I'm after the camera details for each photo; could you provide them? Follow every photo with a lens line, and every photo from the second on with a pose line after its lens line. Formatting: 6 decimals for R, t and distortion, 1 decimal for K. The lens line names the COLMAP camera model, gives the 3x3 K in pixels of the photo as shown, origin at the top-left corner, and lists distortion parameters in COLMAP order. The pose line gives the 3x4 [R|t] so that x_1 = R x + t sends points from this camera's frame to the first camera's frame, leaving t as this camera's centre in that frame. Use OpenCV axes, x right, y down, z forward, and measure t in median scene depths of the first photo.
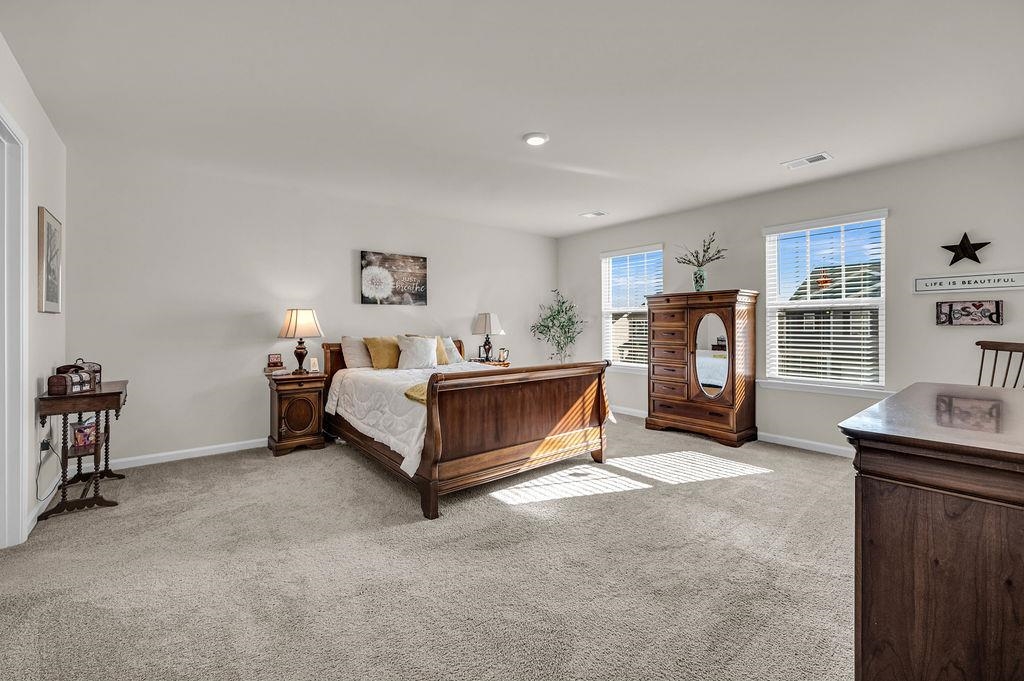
lens RADIAL K [[414.5, 0, 513.6], [0, 414.5, 325.3], [0, 0, 1]] dist [-0.000436, -0.000020]
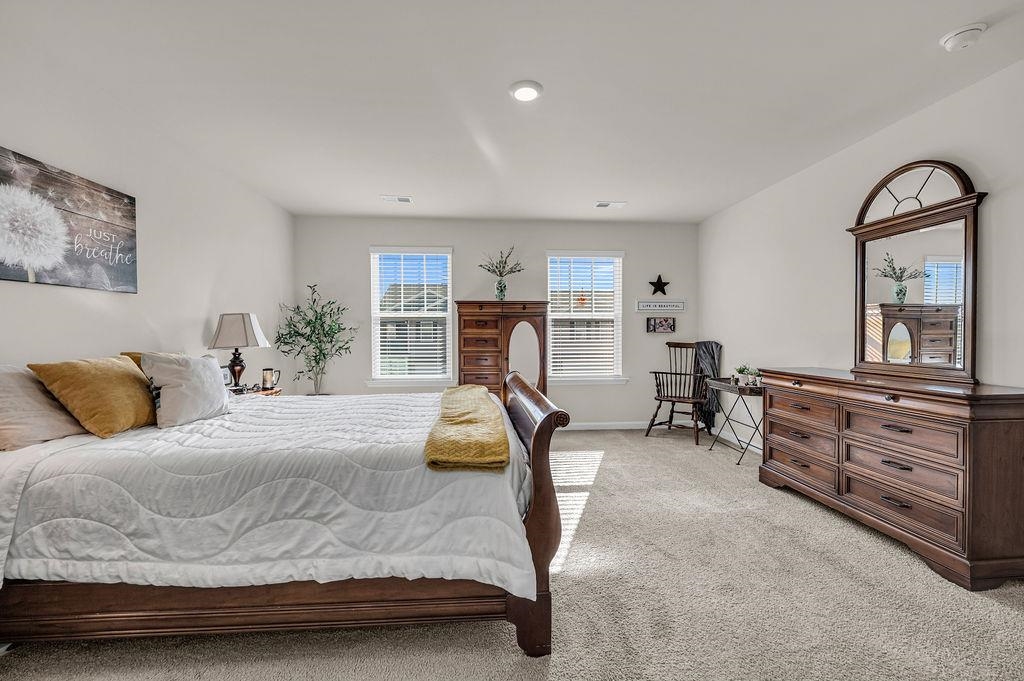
lens RADIAL K [[413.6, 0, 505.8], [0, 413.6, 339.4], [0, 0, 1]] dist [0.000638, 0.000203]
pose [[0.586272, -0.014539, 0.809984, -0.395408], [-0.000313, 0.999835, 0.018173, -0.001910], [-0.810114, -0.010908, 0.586171, 0.380814]]
